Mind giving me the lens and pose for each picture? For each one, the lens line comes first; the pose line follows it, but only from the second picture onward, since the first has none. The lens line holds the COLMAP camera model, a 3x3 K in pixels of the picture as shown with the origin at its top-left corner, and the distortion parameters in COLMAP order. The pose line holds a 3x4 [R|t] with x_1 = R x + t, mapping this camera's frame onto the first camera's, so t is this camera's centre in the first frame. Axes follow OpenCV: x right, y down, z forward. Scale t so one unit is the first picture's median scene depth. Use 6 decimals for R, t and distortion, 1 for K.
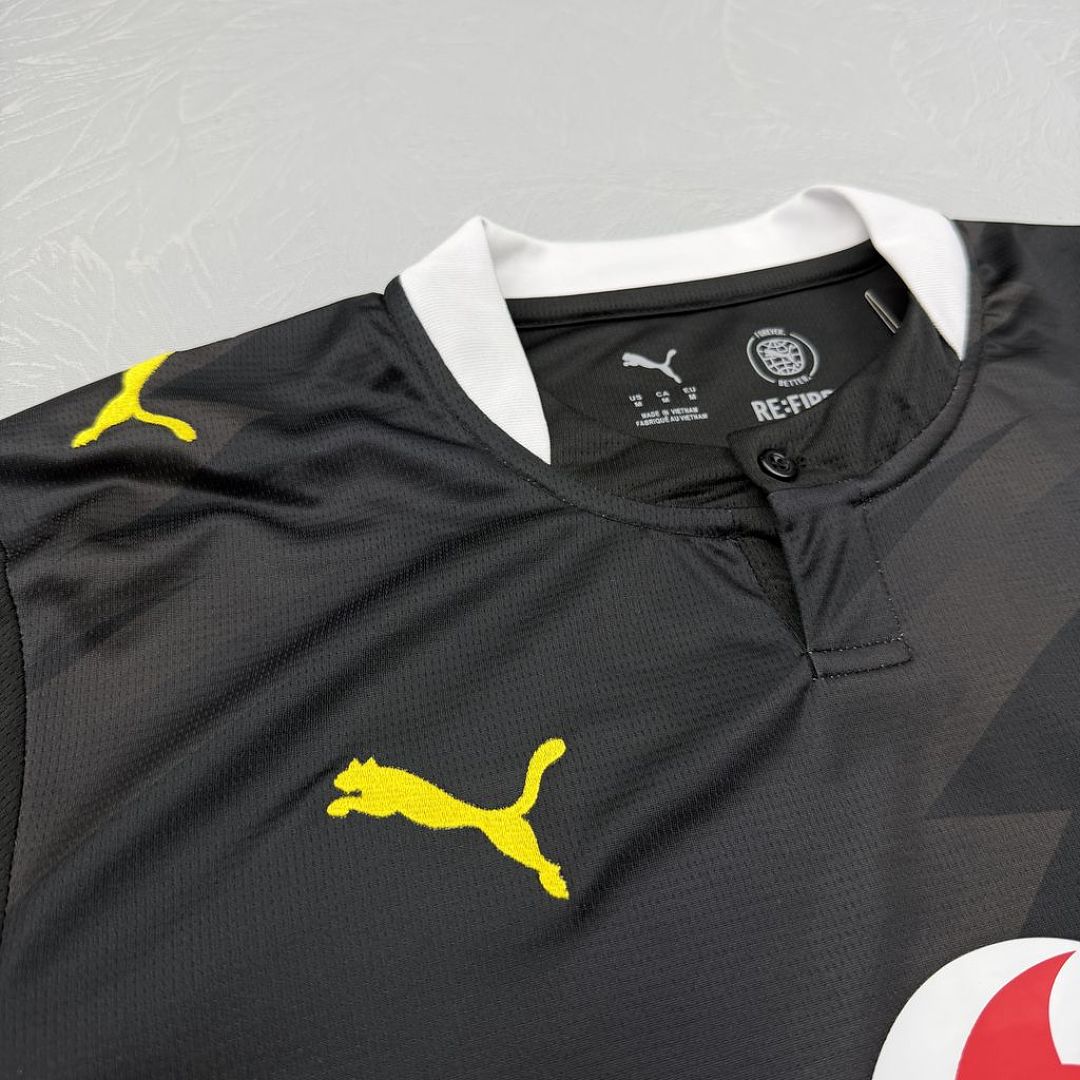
lens RADIAL K [[1061.1, 0, 540.0], [0, 1061.1, 540.0], [0, 0, 1]] dist [0.170340, -0.428385]
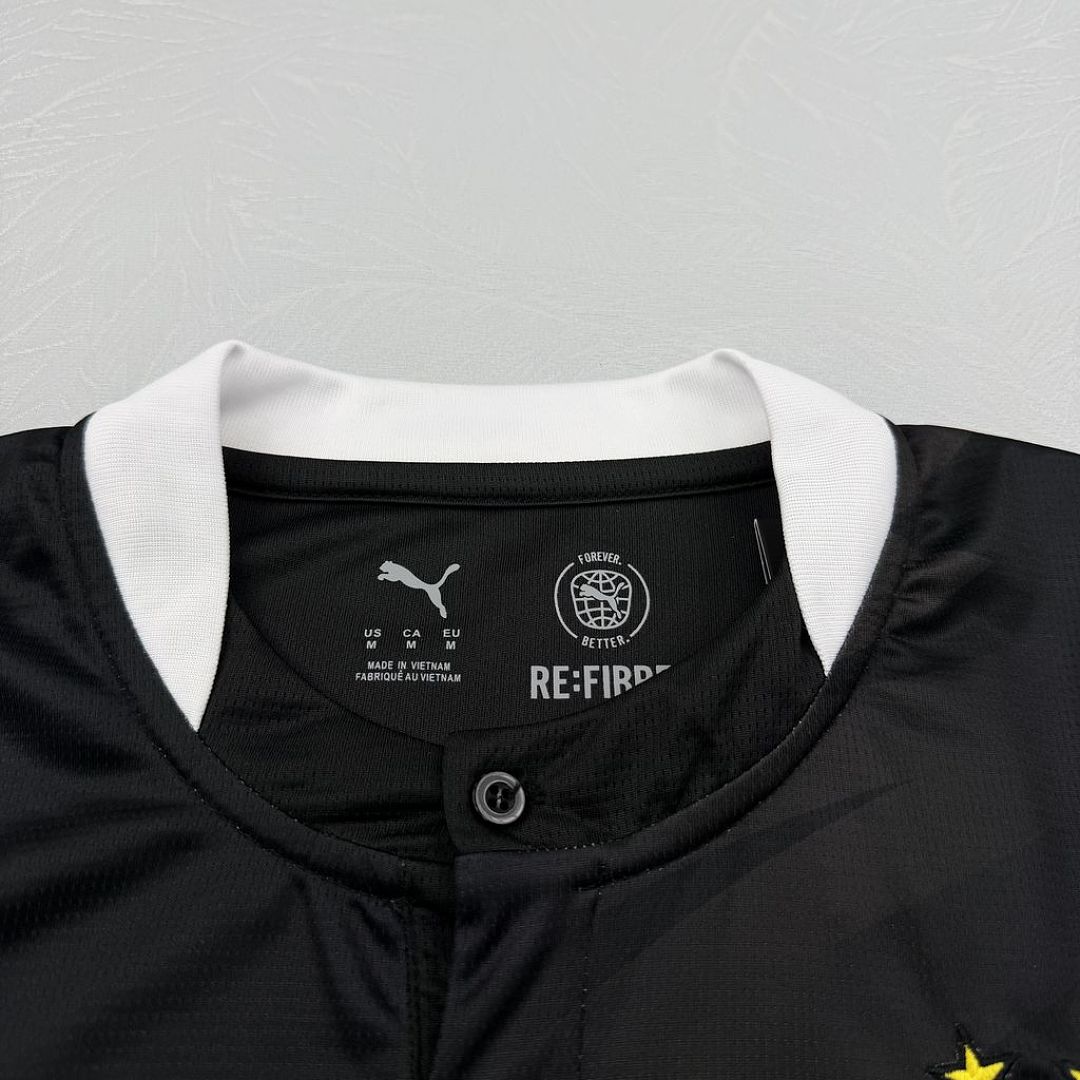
lens RADIAL K [[1062.6, 0, 541.2], [0, 1062.6, 557.1], [0, 0, 1]] dist [0.182148, -0.673338]
pose [[0.972665, 0.187422, -0.137099, 0.295008], [-0.171670, 0.977944, 0.118974, -0.293734], [0.156374, -0.092186, 0.983386, 0.303630]]
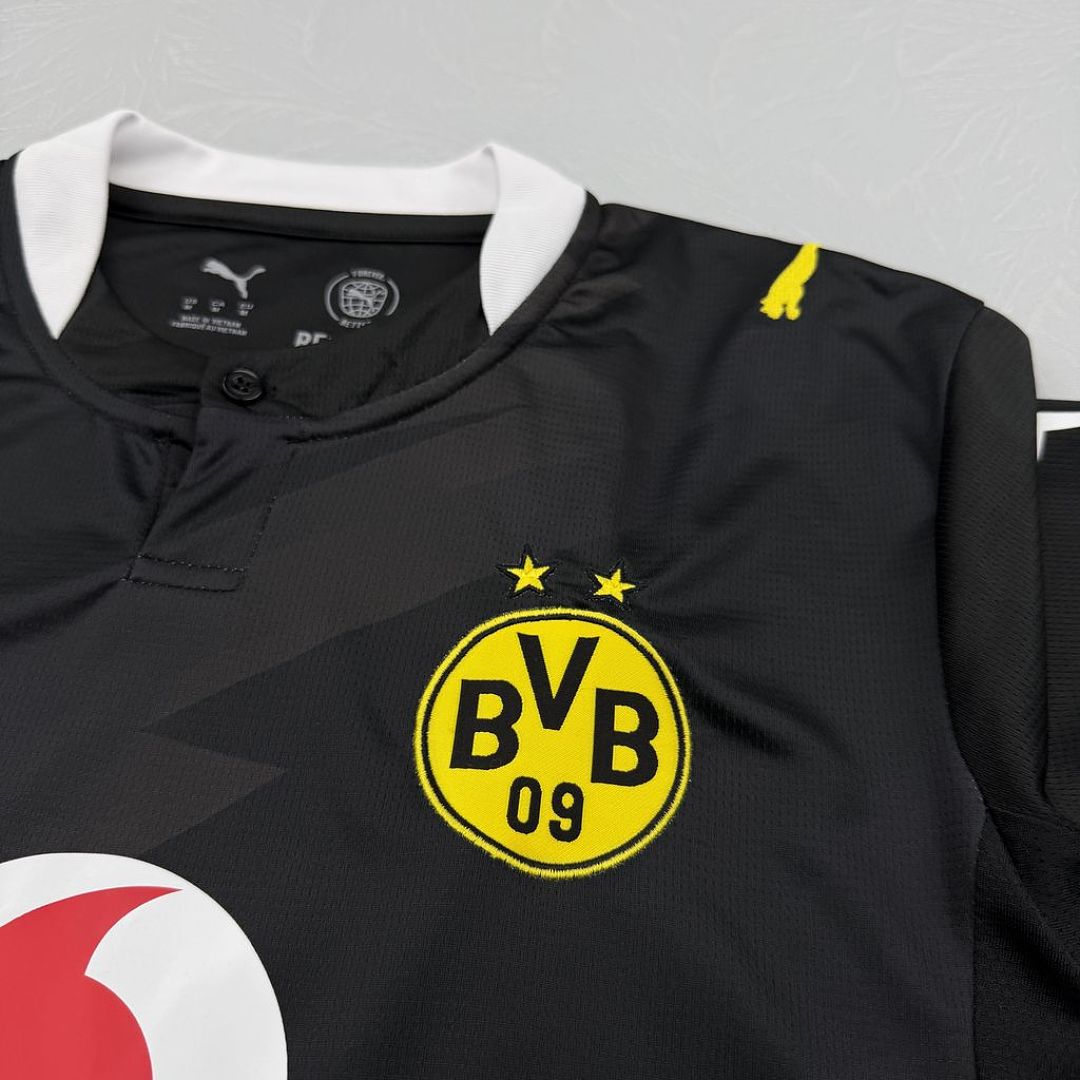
lens RADIAL K [[1061.1, 0, 540.0], [0, 1061.1, 540.0], [0, 0, 1]] dist [0.170340, -0.428385]
pose [[0.939700, 0.255415, -0.227438, 0.702438], [-0.250586, 0.966783, 0.050365, -0.048388], [0.232747, 0.009665, 0.972489, 0.075623]]
